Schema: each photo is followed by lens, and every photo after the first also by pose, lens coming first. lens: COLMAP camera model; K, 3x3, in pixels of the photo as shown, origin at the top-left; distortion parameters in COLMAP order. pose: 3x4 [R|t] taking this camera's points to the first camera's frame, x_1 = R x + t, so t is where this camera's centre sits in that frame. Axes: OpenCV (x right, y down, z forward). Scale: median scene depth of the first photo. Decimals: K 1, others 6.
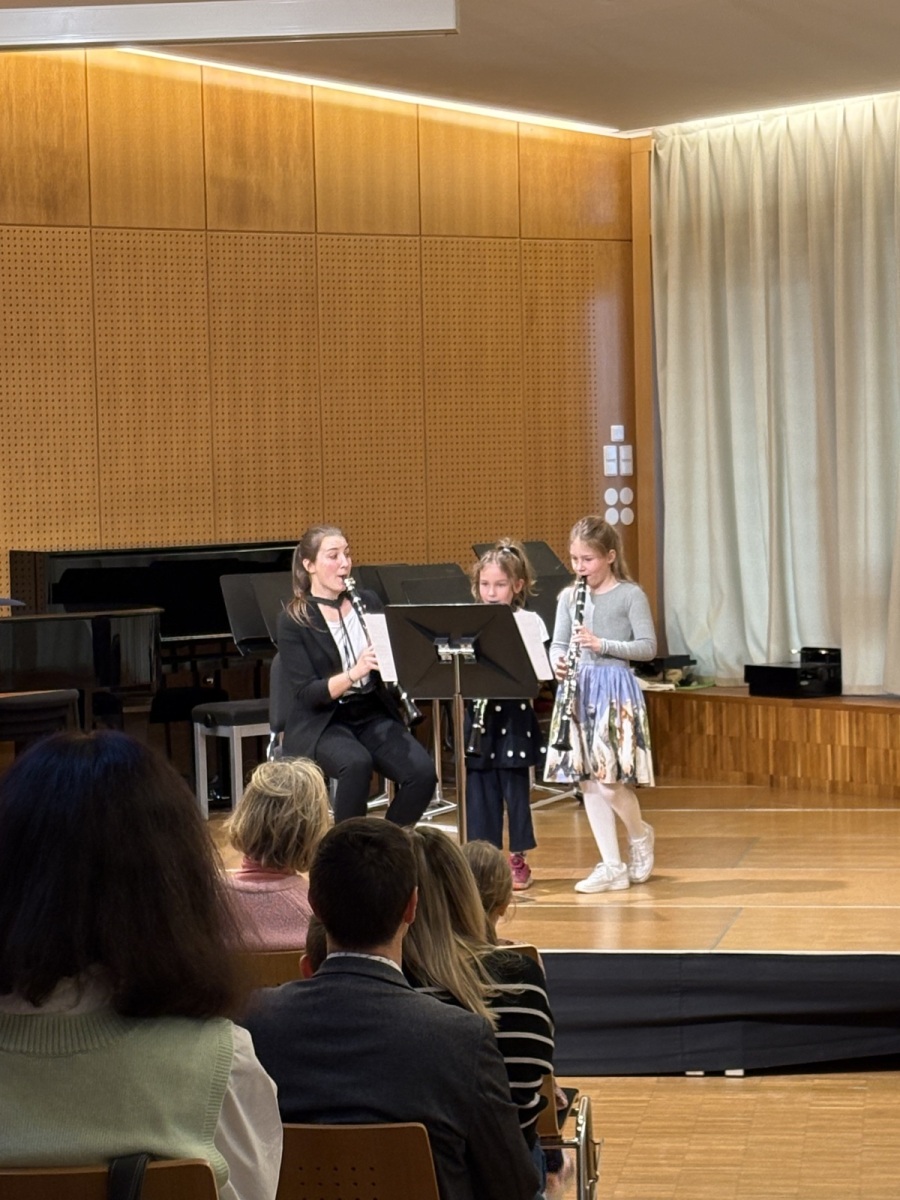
lens RADIAL K [[3275.3, 0, 484.2], [0, 3275.3, 595.8], [0, 0, 1]] dist [0.146944, 0.000000]
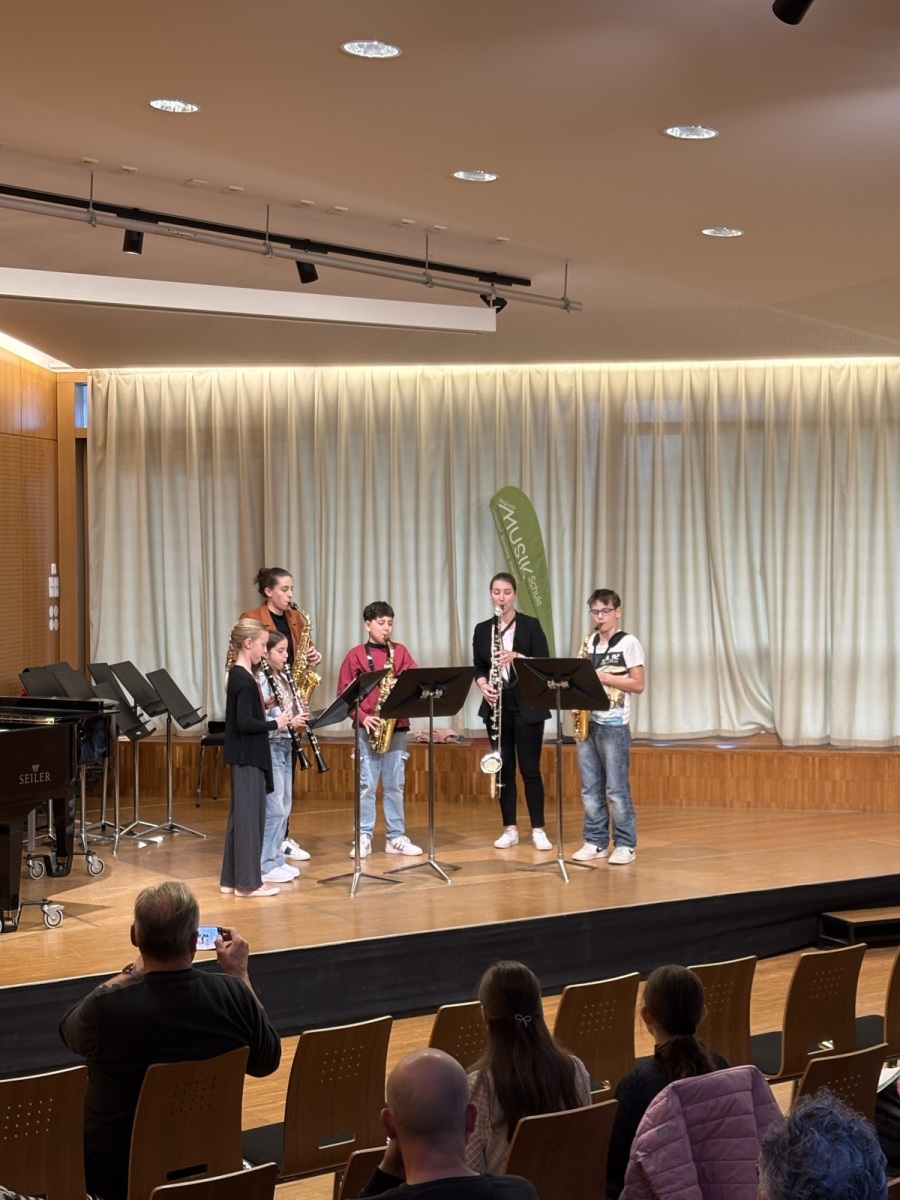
lens RADIAL K [[2067.0, 0, 445.7], [0, 2067.0, 603.5], [0, 0, 1]] dist [0.176503, 0.000000]
pose [[0.727638, -0.000804, 0.685960, -0.521346], [0.014474, 0.999795, -0.014181, -0.019535], [-0.685808, 0.020247, 0.727501, 0.206961]]
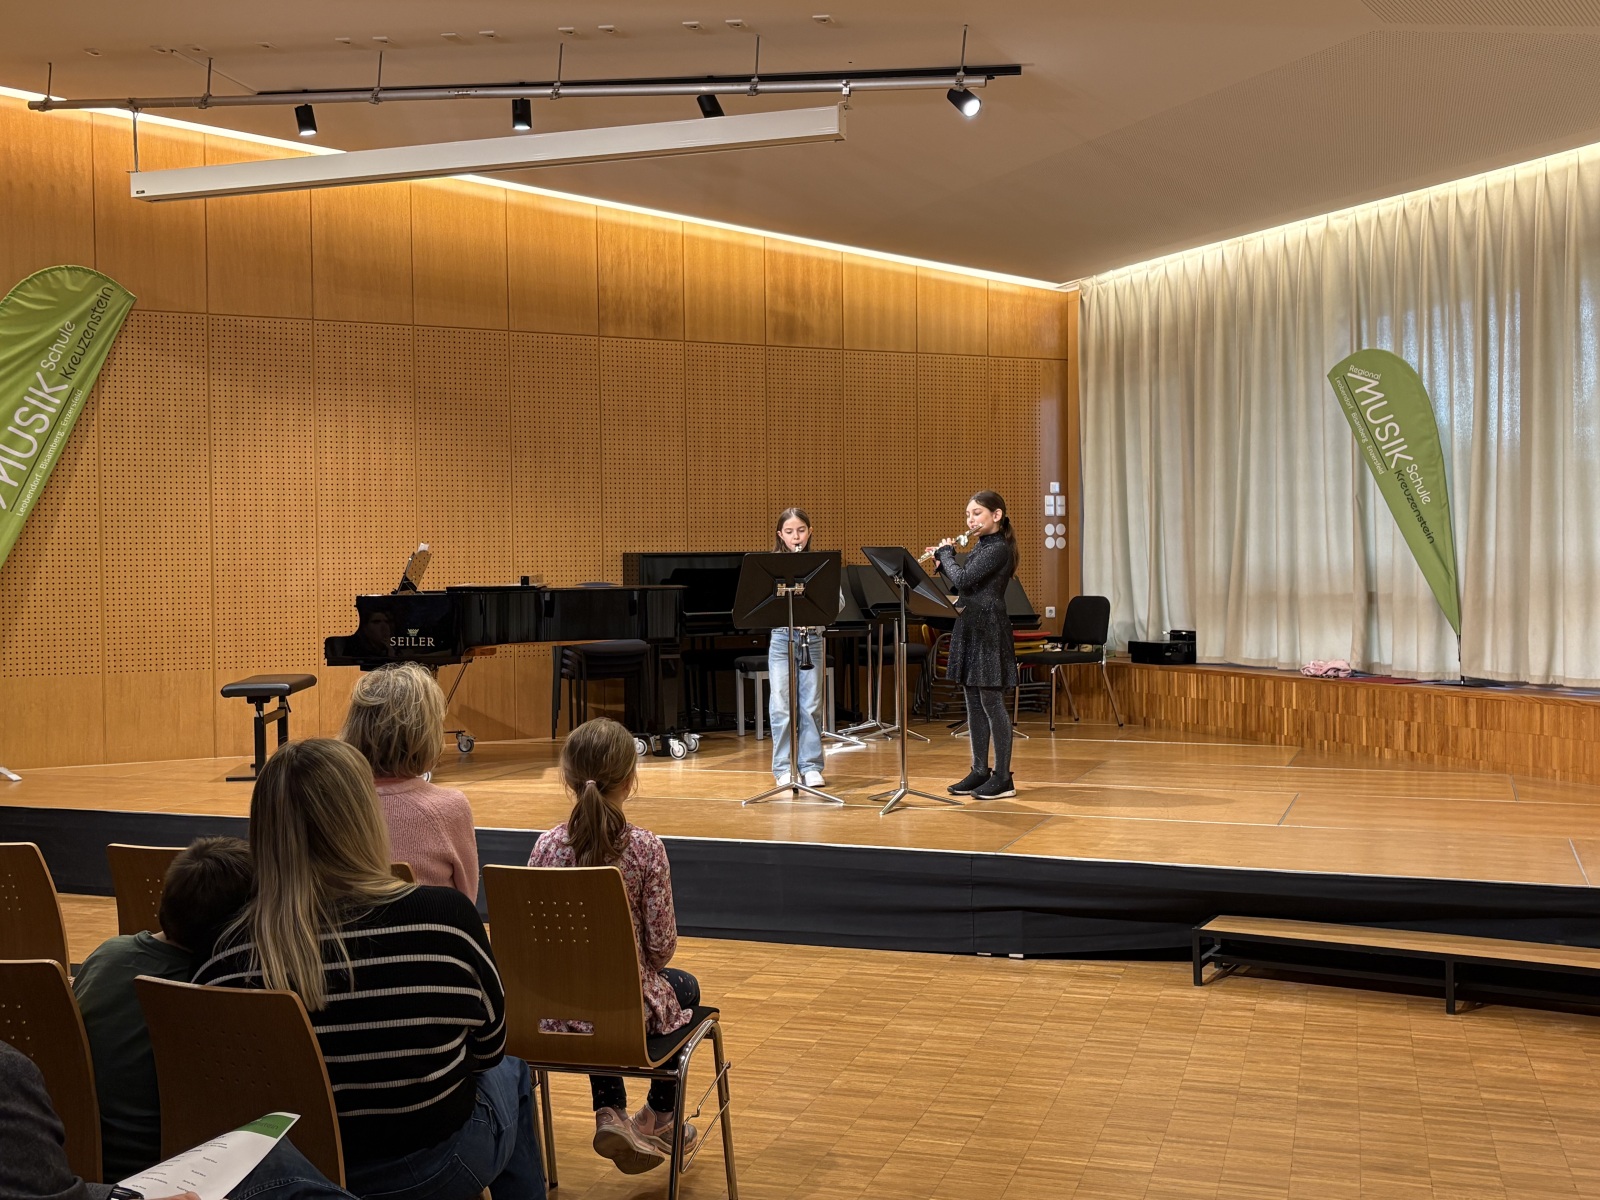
lens RADIAL K [[1653.5, 0, 802.2], [0, 1653.5, 586.3], [0, 0, 1]] dist [0.049392, 0.000000]
pose [[0.982669, 0.014519, -0.184801, 0.073507], [-0.019200, 0.999538, -0.023567, 0.016985], [0.184374, 0.026707, 0.982493, 0.256412]]
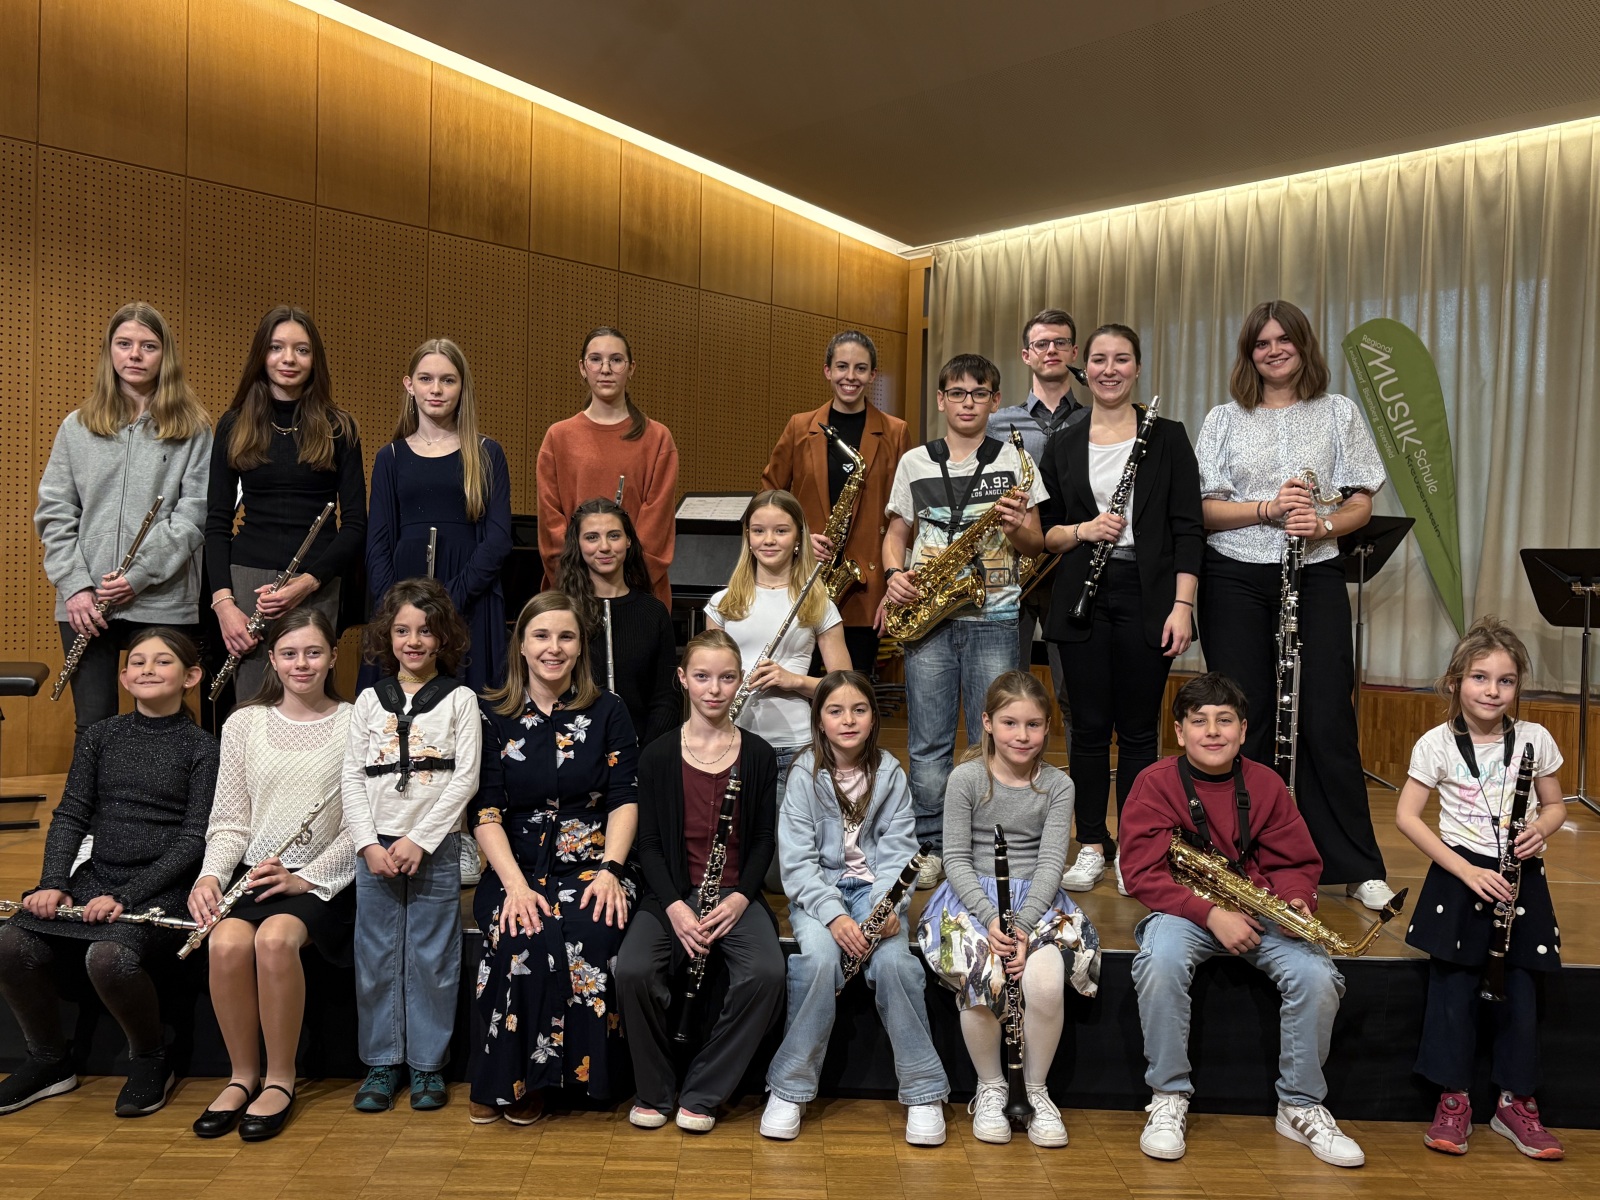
lens RADIAL K [[1394.4, 0, 796.8], [0, 1394.4, 605.3], [0, 0, 1]] dist [-0.005985, 0.012969]
pose [[0.989064, 0.044650, 0.140568, -0.085824], [-0.041370, 0.998801, -0.026177, 0.025839], [-0.141568, 0.020075, 0.989725, 0.466921]]
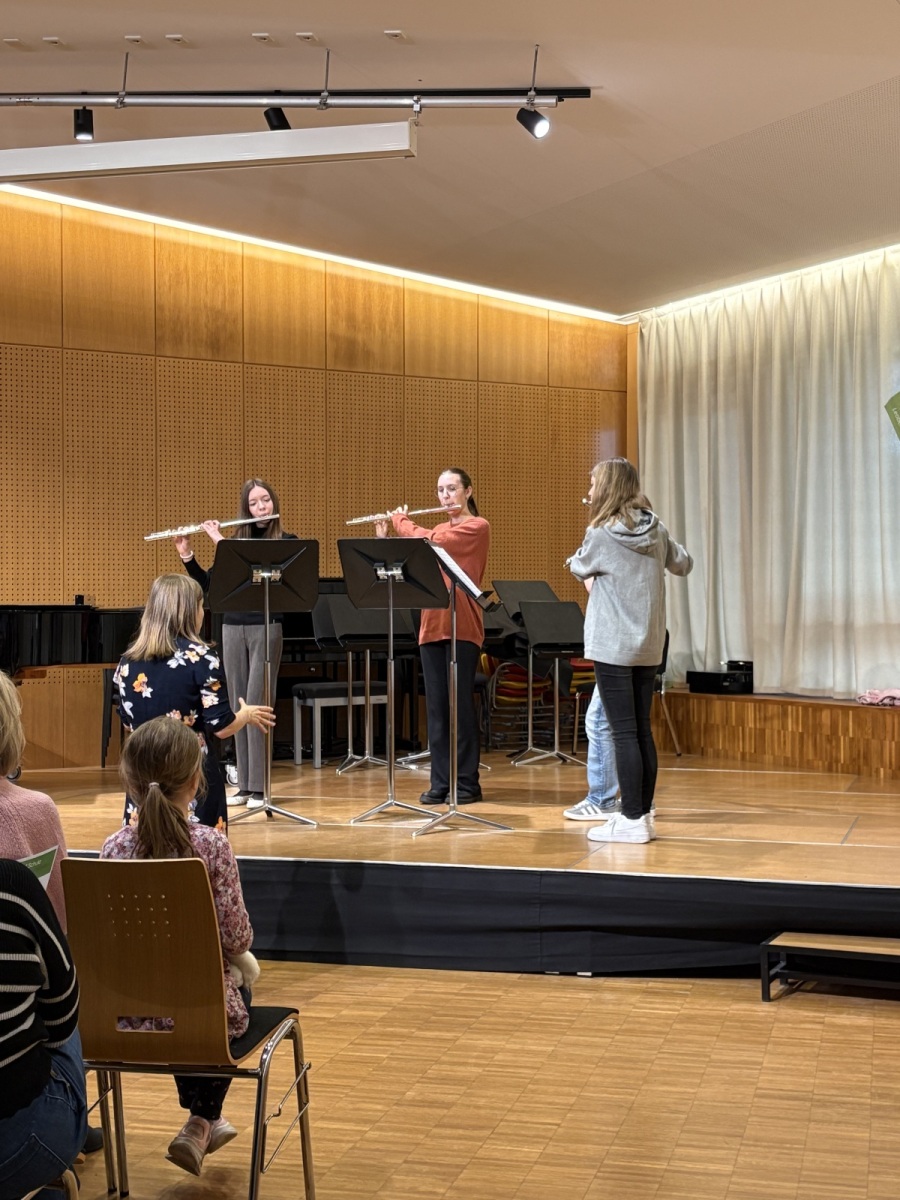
lens RADIAL K [[1674.0, 0, 460.6], [0, 1674.0, 588.2], [0, 0, 1]] dist [0.066744, 0.000000]
pose [[0.992805, 0.019897, -0.118079, 0.067700], [-0.026066, 0.998362, -0.050937, 0.025006], [0.116873, 0.053649, 0.991697, 0.254413]]
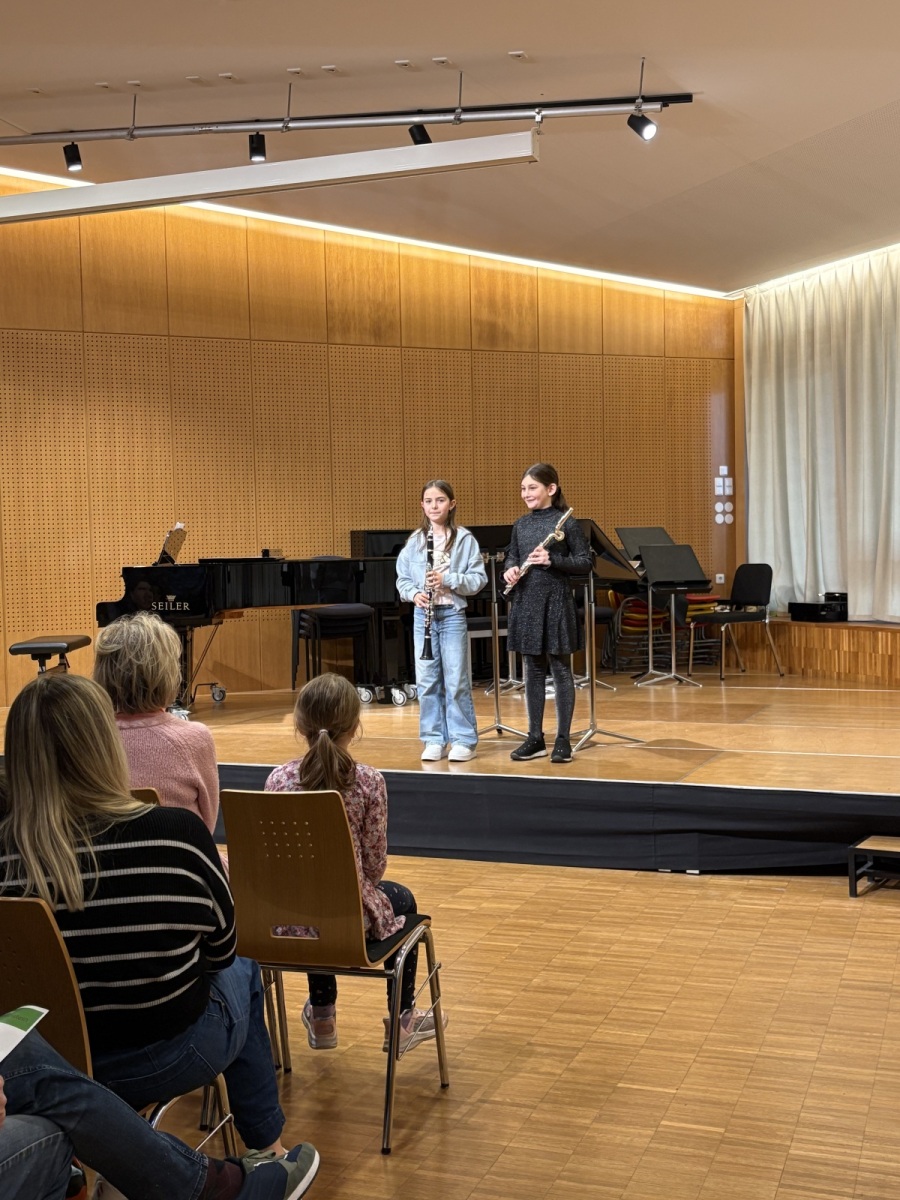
lens RADIAL K [[1397.5, 0, 460.0], [0, 1397.5, 600.1], [0, 0, 1]] dist [0.056038, 0.000000]
pose [[0.975976, 0.010265, -0.217634, 0.072405], [-0.010092, 0.999947, 0.001907, 0.020454], [0.217642, 0.000335, 0.976029, 0.268937]]
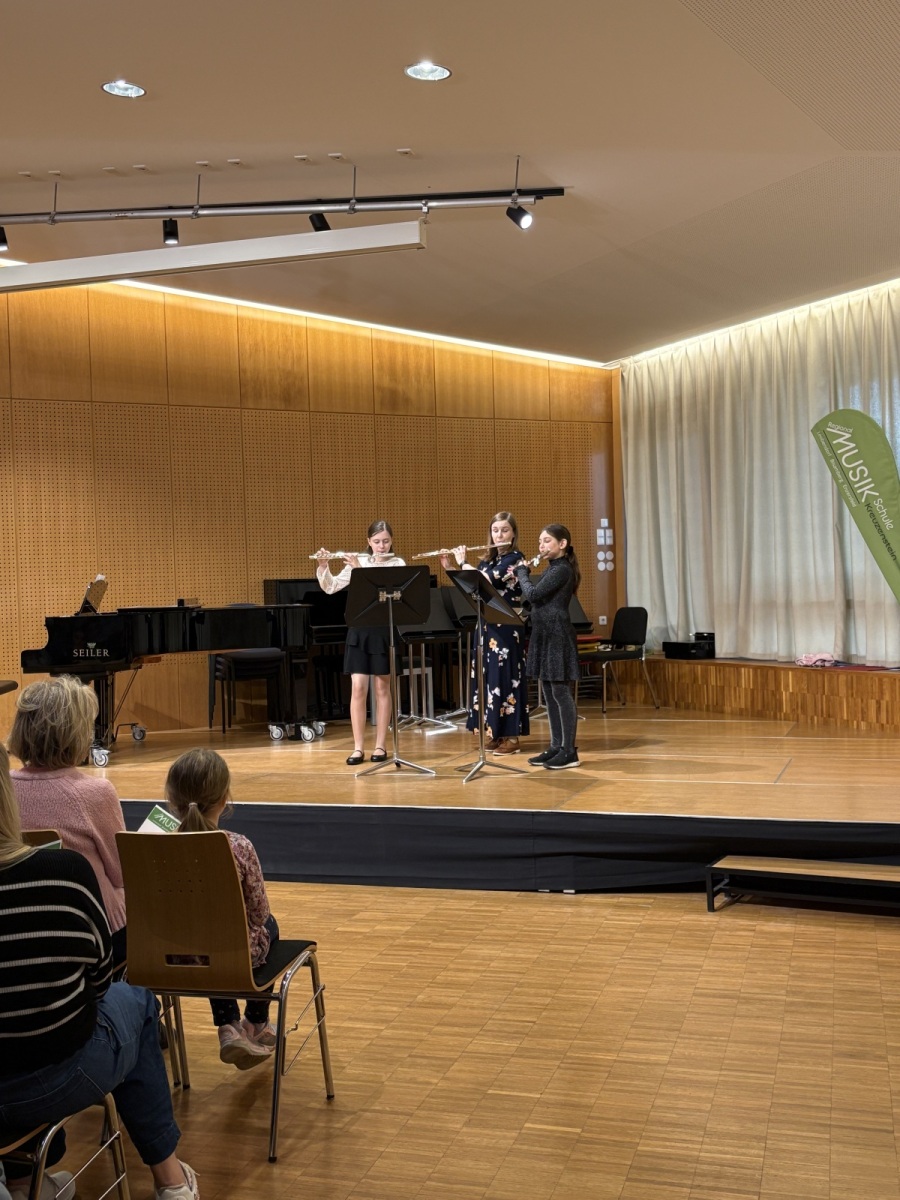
lens RADIAL K [[1287.5, 0, 451.0], [0, 1287.5, 605.2], [0, 0, 1]] dist [0.051492, 0.000000]
pose [[0.986819, -0.003730, -0.161785, 0.080206], [-0.000128, 0.999716, -0.023831, 0.017925], [0.161828, 0.023537, 0.986538, 0.266085]]
